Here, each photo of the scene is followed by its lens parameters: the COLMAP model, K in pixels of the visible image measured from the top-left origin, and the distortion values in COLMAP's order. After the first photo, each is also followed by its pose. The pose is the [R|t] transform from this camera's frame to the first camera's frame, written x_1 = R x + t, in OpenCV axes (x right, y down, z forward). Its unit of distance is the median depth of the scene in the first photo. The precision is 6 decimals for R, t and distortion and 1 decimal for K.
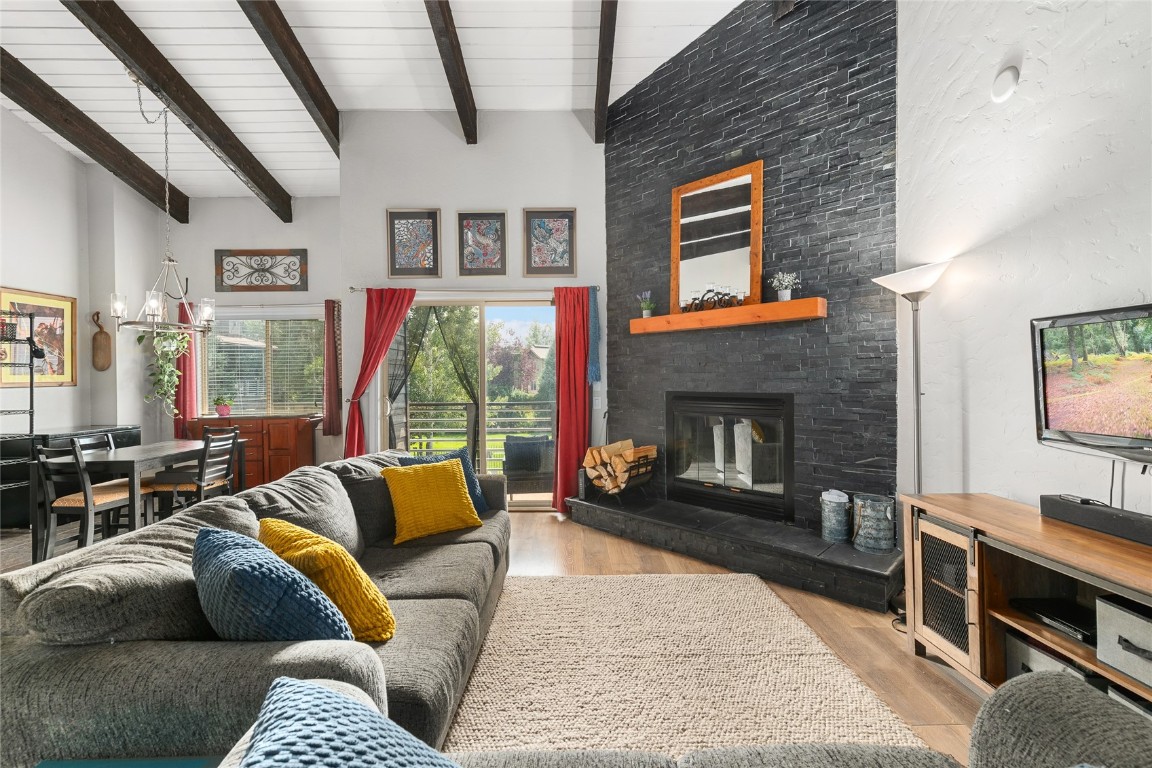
lens RADIAL K [[478.9, 0, 574.7], [0, 478.9, 380.3], [0, 0, 1]] dist [0.011312, -0.000115]
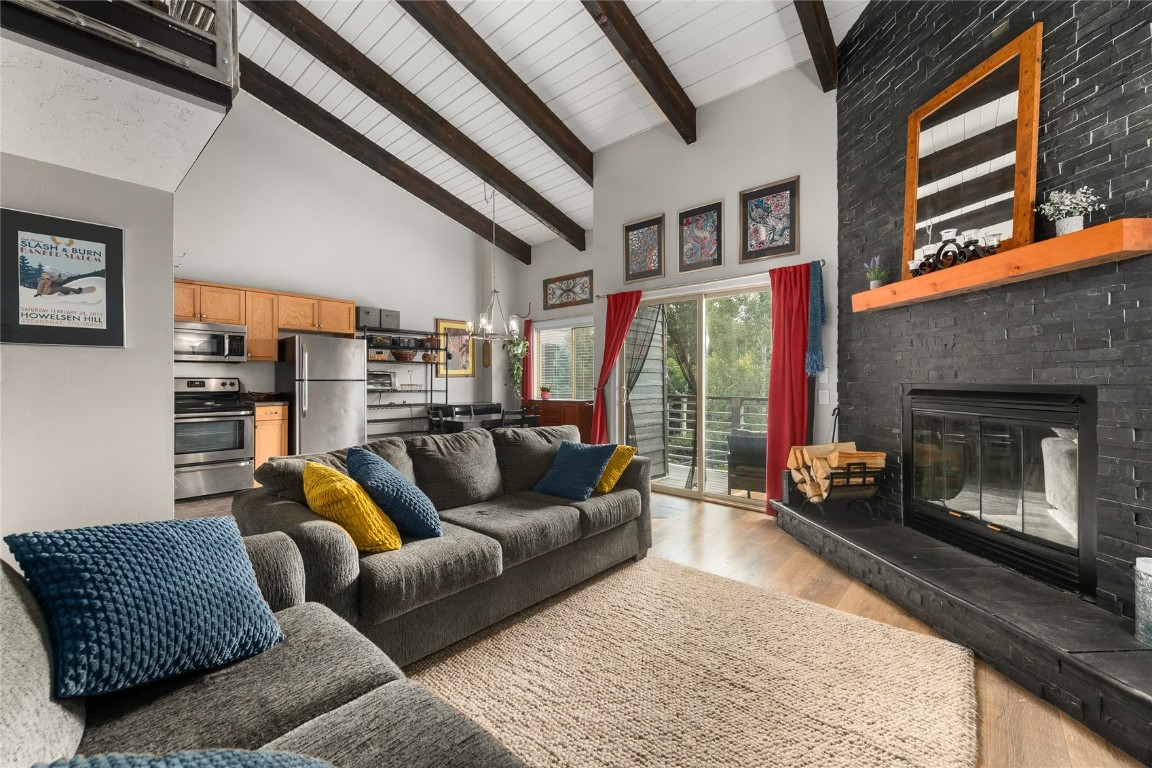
lens RADIAL K [[457.0, 0, 581.5], [0, 457.0, 381.1], [0, 0, 1]] dist [0.022748, -0.006937]
pose [[0.753676, 0.008487, -0.657192, 0.311878], [-0.006786, 0.999964, 0.005131, 0.020566], [0.657211, 0.000593, 0.753706, 0.117137]]
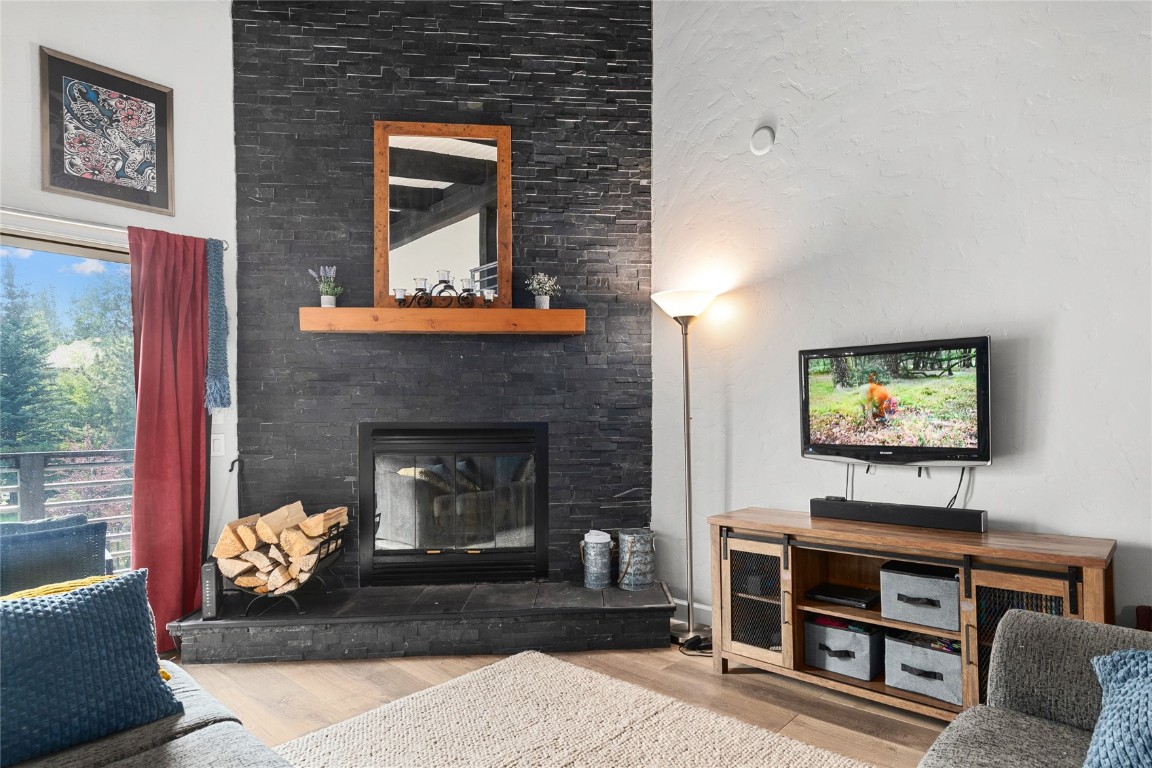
lens RADIAL K [[625.0, 0, 631.3], [0, 625.0, 417.4], [0, 0, 1]] dist [0.013746, -0.003613]
pose [[0.654018, 0.001738, 0.756477, -0.236676], [0.001185, 0.999994, -0.003322, 0.020471], [-0.756478, 0.003069, 0.654012, 0.163186]]
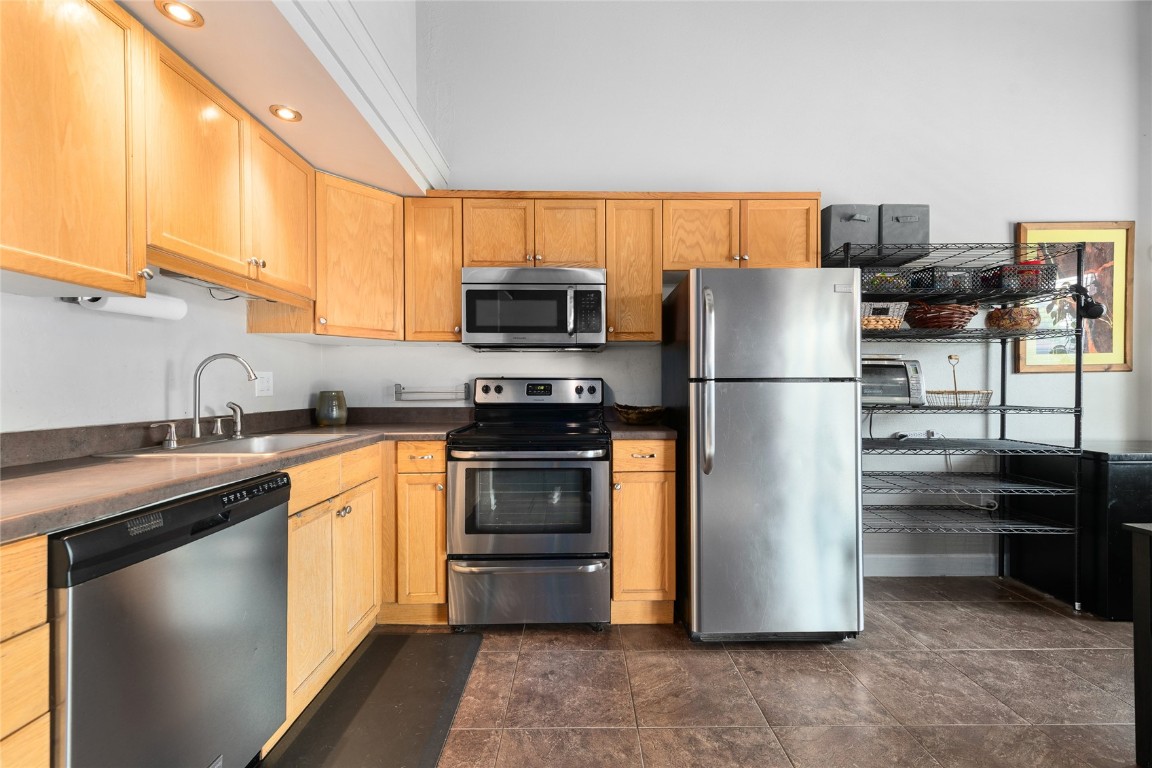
lens RADIAL K [[457.9, 0, 576.0], [0, 457.9, 390.1], [0, 0, 1]] dist [0.017678, -0.004818]
pose [[0.001625, 0.011193, -0.999936, -0.617846], [0.002131, 0.999935, 0.011197, 0.035402], [0.999996, -0.002149, 0.001601, 0.433614]]
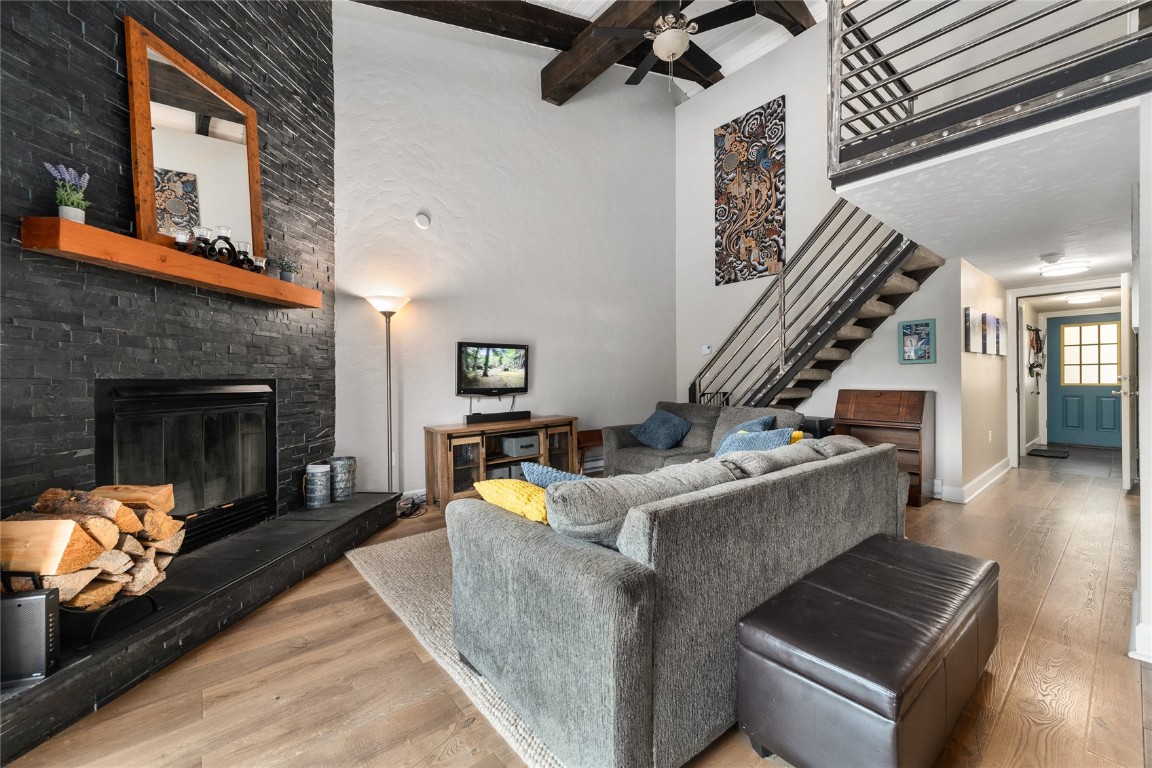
lens RADIAL K [[455.5, 0, 575.1], [0, 455.5, 379.9], [0, 0, 1]] dist [0.011913, -0.000176]
pose [[-0.625837, 0.010521, 0.779883, -0.564311], [0.014201, 0.999897, -0.002093, 0.034790], [-0.779825, 0.009765, -0.625922, 0.983199]]
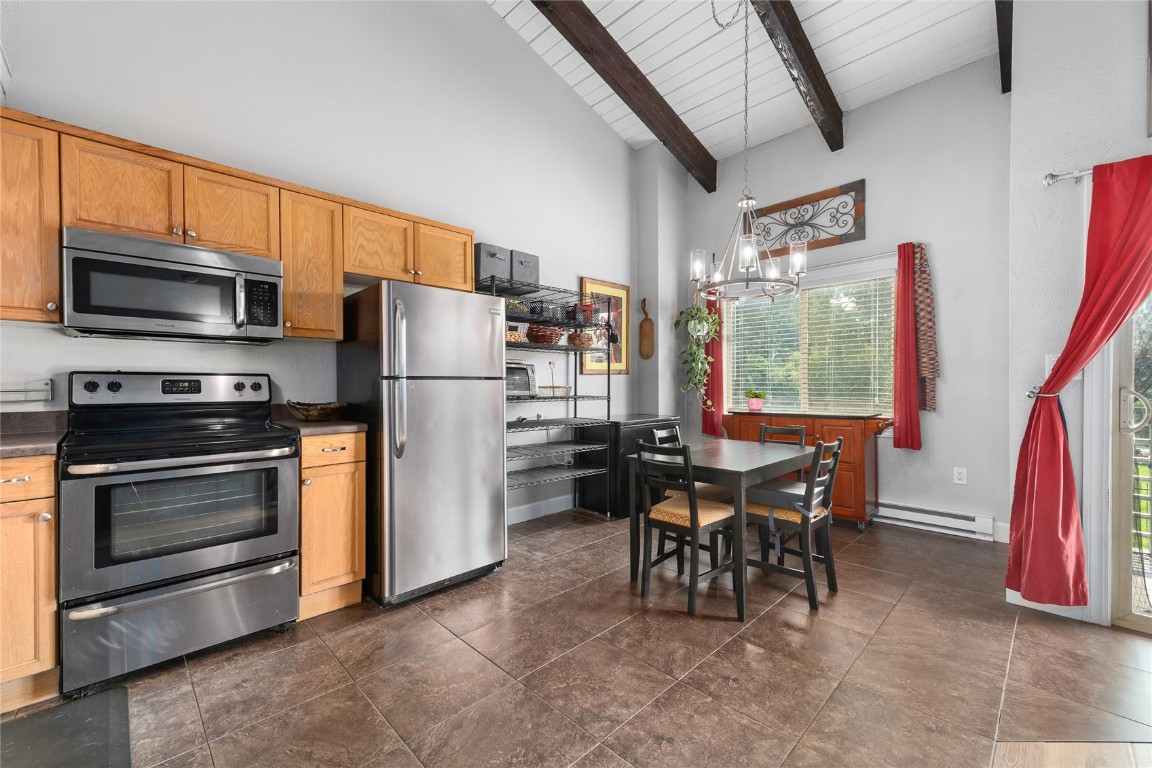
lens RADIAL K [[477.3, 0, 578.1], [0, 477.3, 386.5], [0, 0, 1]] dist [0.005426, 0.000027]
pose [[0.696209, 0.011614, -0.717745, -0.519762], [-0.002974, 0.999907, 0.013295, 0.032494], [0.717833, -0.007122, 0.696179, 0.314798]]
